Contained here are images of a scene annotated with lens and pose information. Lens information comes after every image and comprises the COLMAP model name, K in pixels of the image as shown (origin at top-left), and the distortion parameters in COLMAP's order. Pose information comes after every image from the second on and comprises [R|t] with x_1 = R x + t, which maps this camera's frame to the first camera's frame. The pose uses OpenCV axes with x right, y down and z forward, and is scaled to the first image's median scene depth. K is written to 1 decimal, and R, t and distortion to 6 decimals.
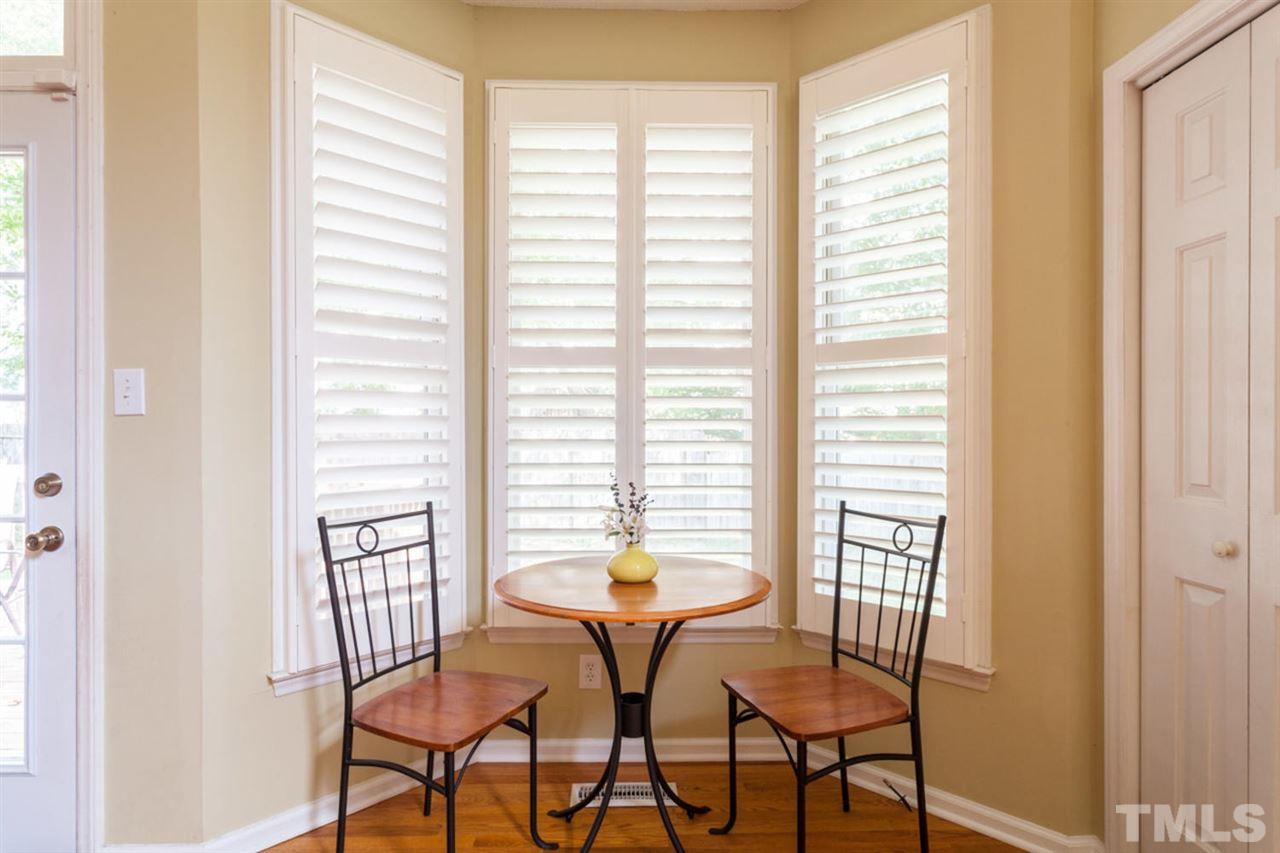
lens RADIAL K [[685.4, 0, 640.0], [0, 685.4, 426.5], [0, 0, 1]] dist [0.001835, 0.000603]
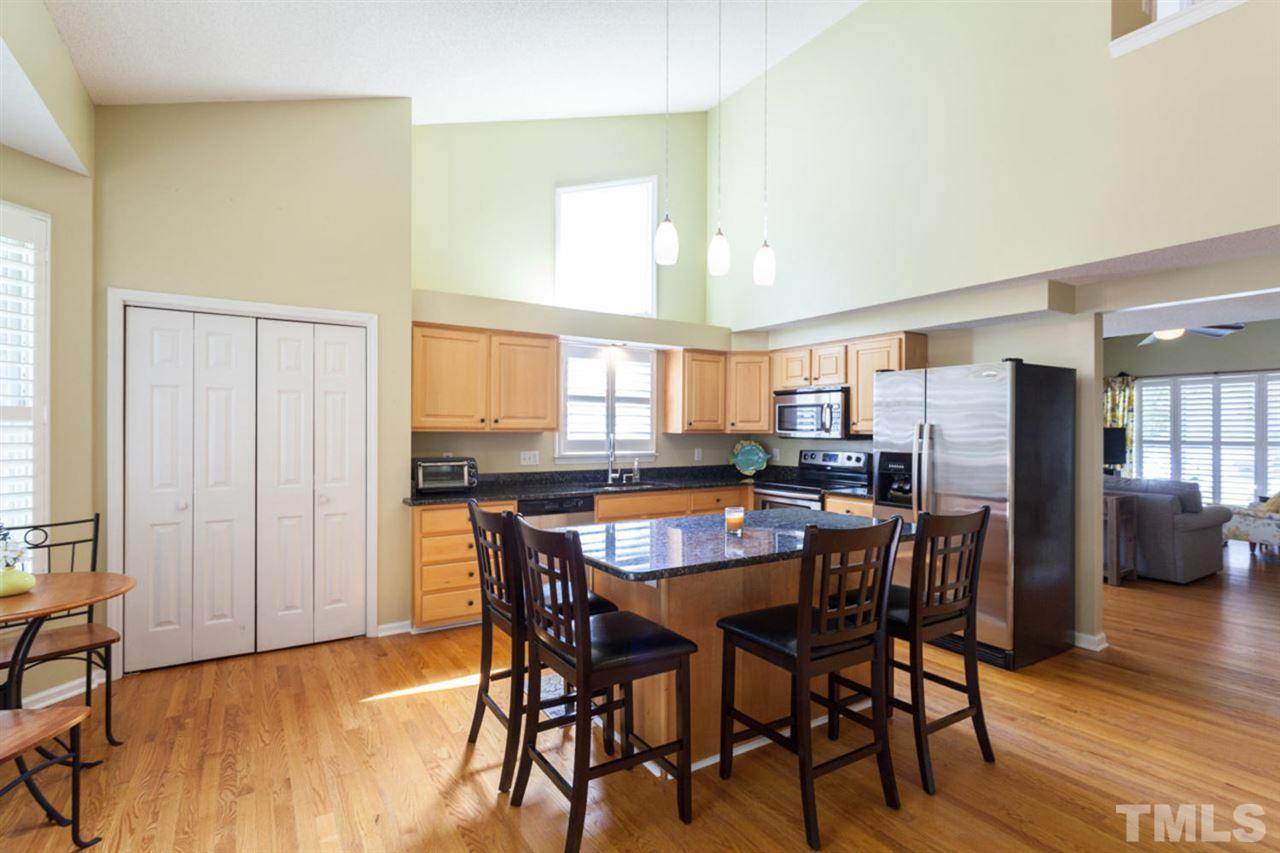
lens RADIAL K [[611.1, 0, 634.8], [0, 611.1, 428.6], [0, 0, 1]] dist [-0.000138, -0.000428]
pose [[-0.517979, 0.001436, 0.855392, -1.484783], [-0.003732, 0.999985, -0.003938, -0.085116], [-0.855385, -0.005232, -0.517966, 0.530788]]
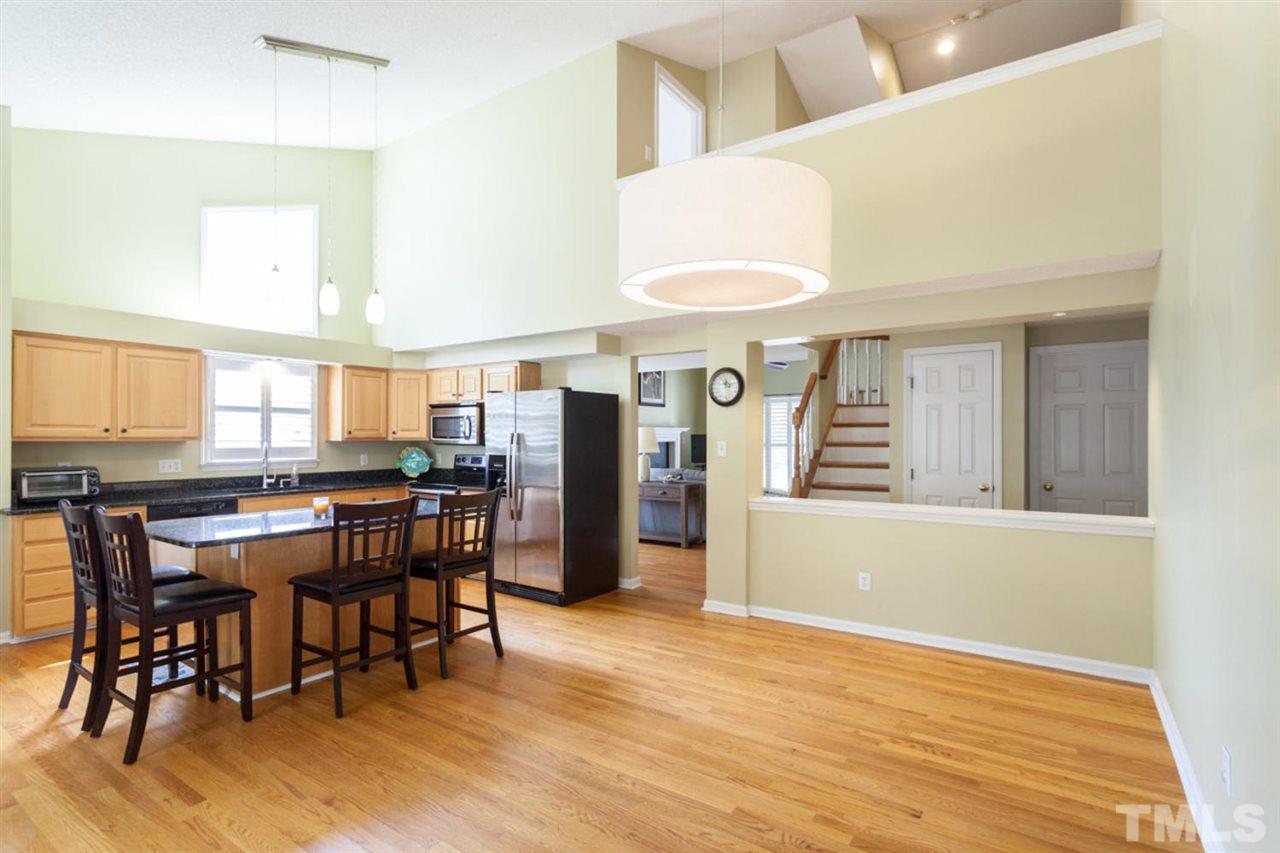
lens RADIAL K [[619.0, 0, 640.2], [0, 619.0, 433.5], [0, 0, 1]] dist [0.001728, 0.000872]
pose [[-0.811771, 0.004542, 0.583958, -2.251123], [0.000922, 0.999978, -0.006496, -0.091518], [-0.583975, -0.004735, -0.811758, 0.567459]]
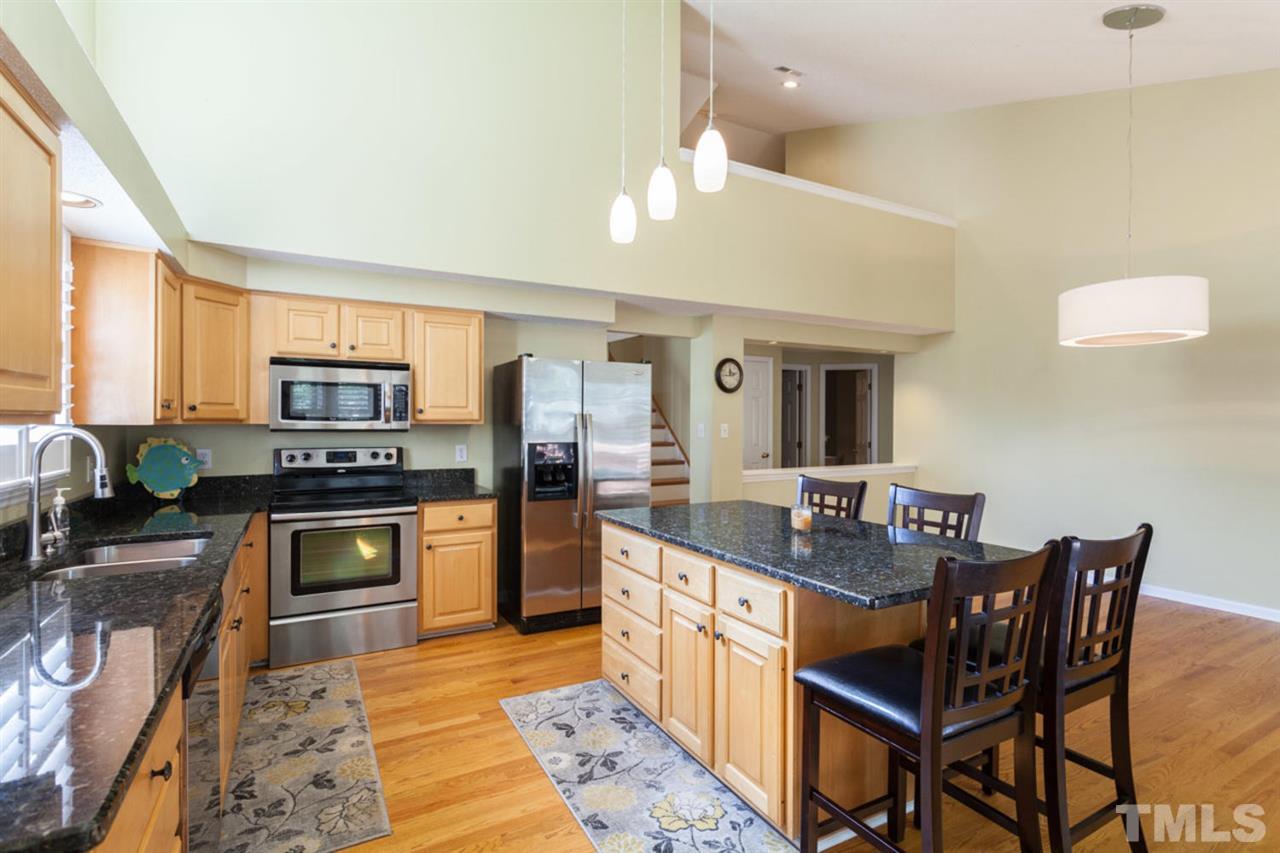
lens RADIAL K [[611.1, 0, 634.8], [0, 611.1, 428.6], [0, 0, 1]] dist [-0.000138, -0.000428]
pose [[-0.884489, 0.004876, -0.466535, 0.421326], [0.000944, 0.999962, 0.008662, -0.077676], [0.466560, 0.007221, -0.884460, 0.579180]]
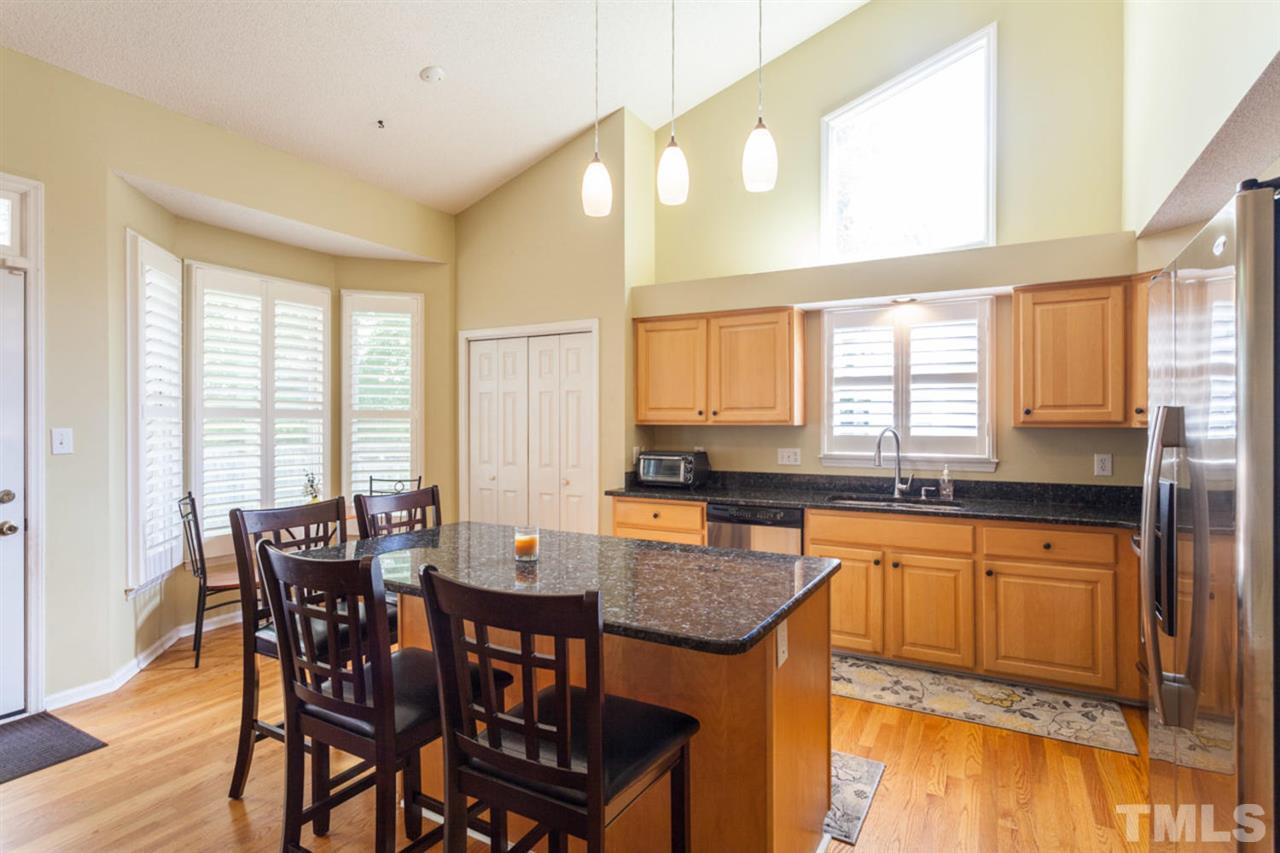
lens RADIAL K [[648.5, 0, 639.8], [0, 648.5, 420.2], [0, 0, 1]] dist [-0.000272, 0.000474]
pose [[0.503953, 0.002464, 0.863727, -1.291353], [-0.000591, 0.999997, -0.002507, -0.090670], [-0.863731, 0.000753, 0.503953, -1.057129]]
